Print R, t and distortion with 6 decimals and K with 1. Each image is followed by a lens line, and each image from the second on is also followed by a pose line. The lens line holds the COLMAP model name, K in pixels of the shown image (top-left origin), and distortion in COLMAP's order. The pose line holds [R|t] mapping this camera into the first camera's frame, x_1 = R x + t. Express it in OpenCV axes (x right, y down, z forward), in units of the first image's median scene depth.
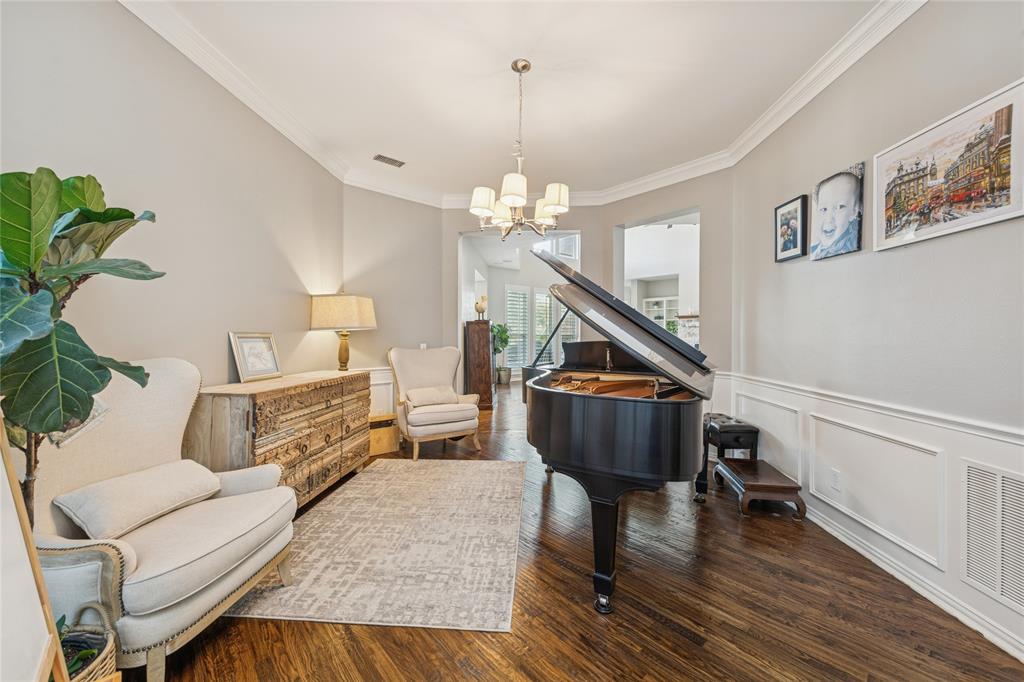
lens RADIAL K [[401.3, 0, 512.0], [0, 401.3, 341.0], [0, 0, 1]] dist [0.001570, 0.000022]
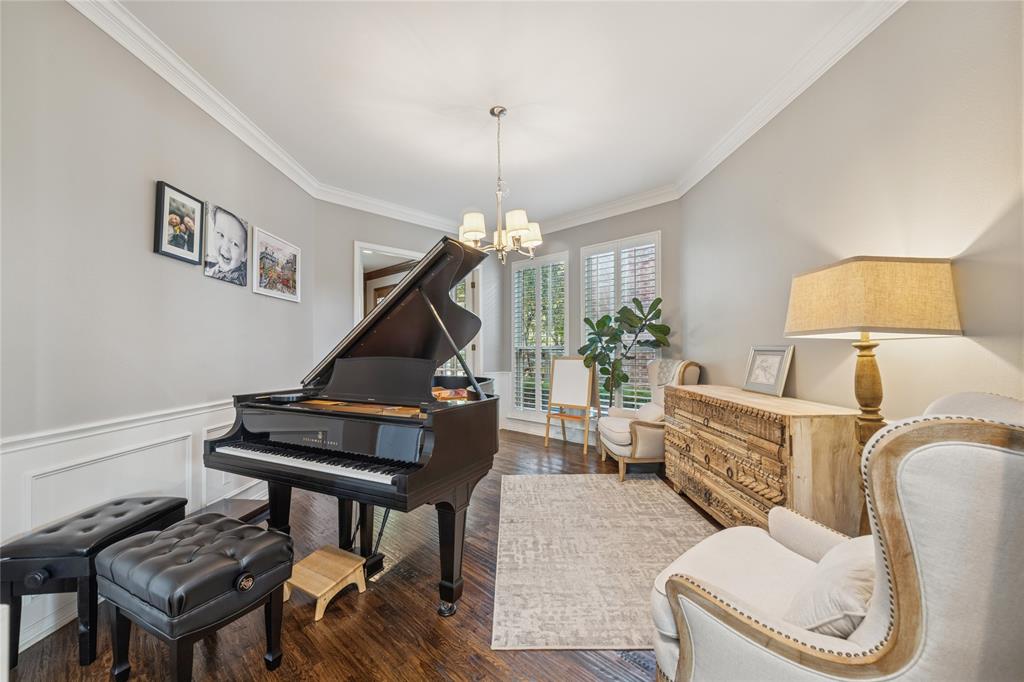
lens RADIAL K [[401.3, 0, 512.0], [0, 401.3, 341.0], [0, 0, 1]] dist [0.001570, 0.000022]
pose [[-0.997660, 0.001490, -0.068348, 0.061229], [0.002142, 0.999953, -0.009466, -0.025661], [0.068330, -0.009590, -0.997617, 2.102011]]
